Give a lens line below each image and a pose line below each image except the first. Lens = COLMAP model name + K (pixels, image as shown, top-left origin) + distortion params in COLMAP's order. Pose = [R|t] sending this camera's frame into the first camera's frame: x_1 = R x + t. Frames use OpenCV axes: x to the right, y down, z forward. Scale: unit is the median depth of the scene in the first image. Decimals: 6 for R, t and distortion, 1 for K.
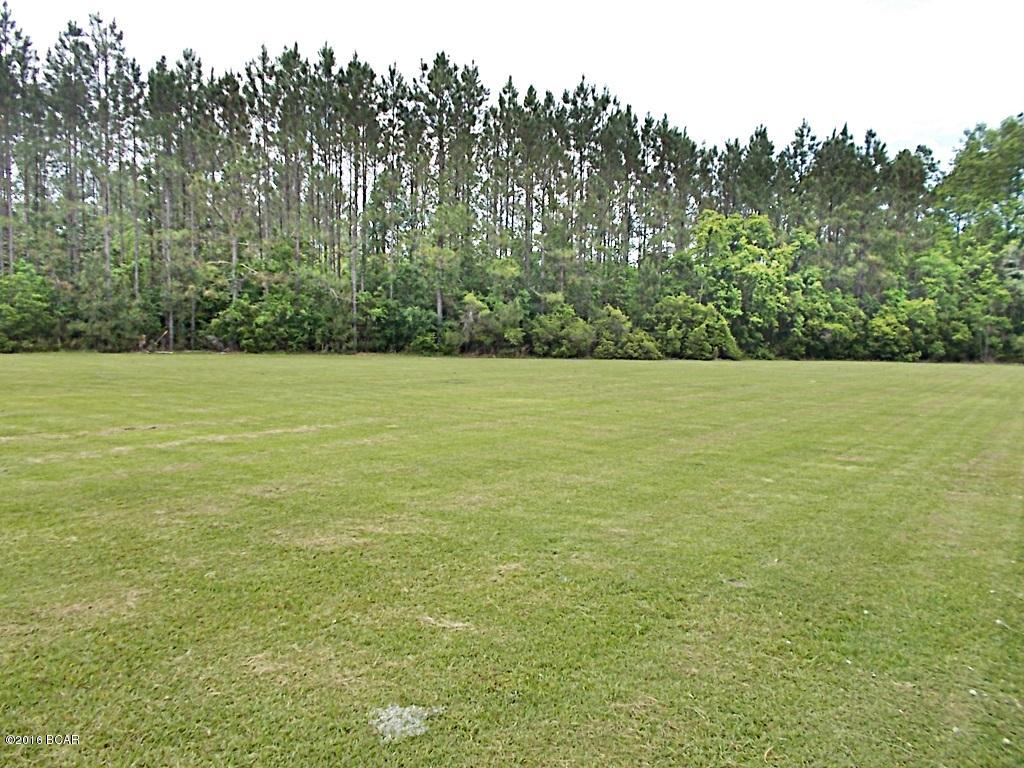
lens RADIAL K [[787.2, 0, 512.5], [0, 787.2, 383.4], [0, 0, 1]] dist [-0.000327, 0.004387]
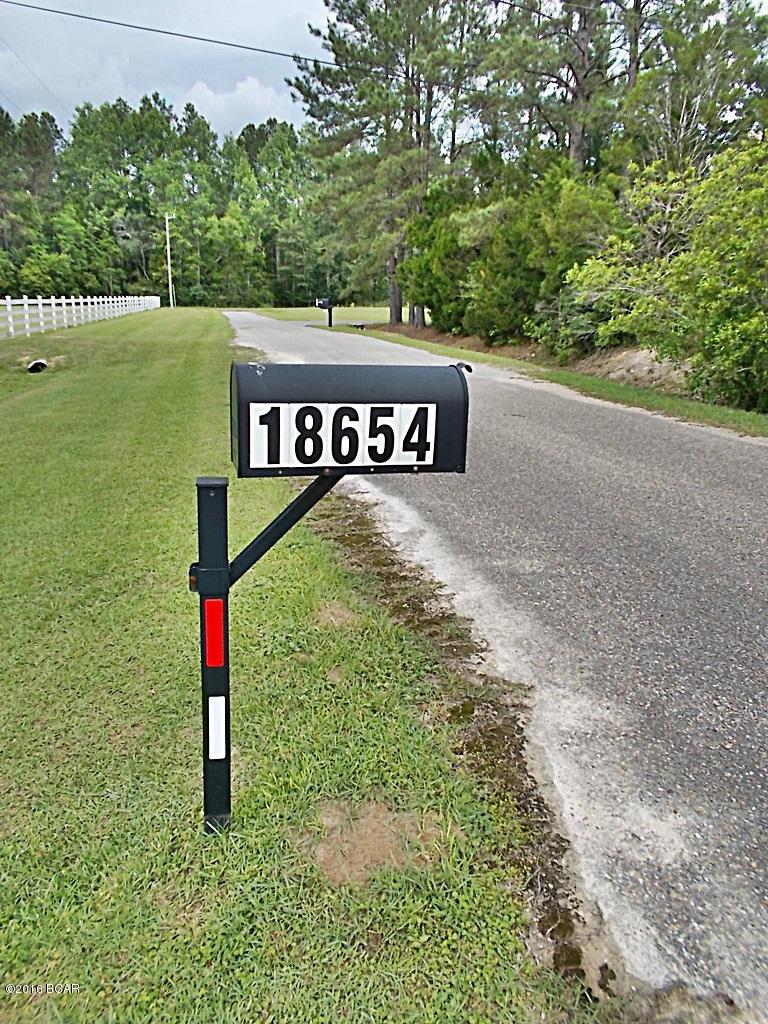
lens RADIAL K [[787.2, 0, 383.1], [0, 787.2, 510.5], [0, 0, 1]] dist [-0.000327, 0.004387]
pose [[0.681642, -0.202826, 0.703012, -0.086508], [0.051801, 0.971777, 0.230142, 0.027507], [-0.729850, -0.120458, 0.672911, -0.257727]]
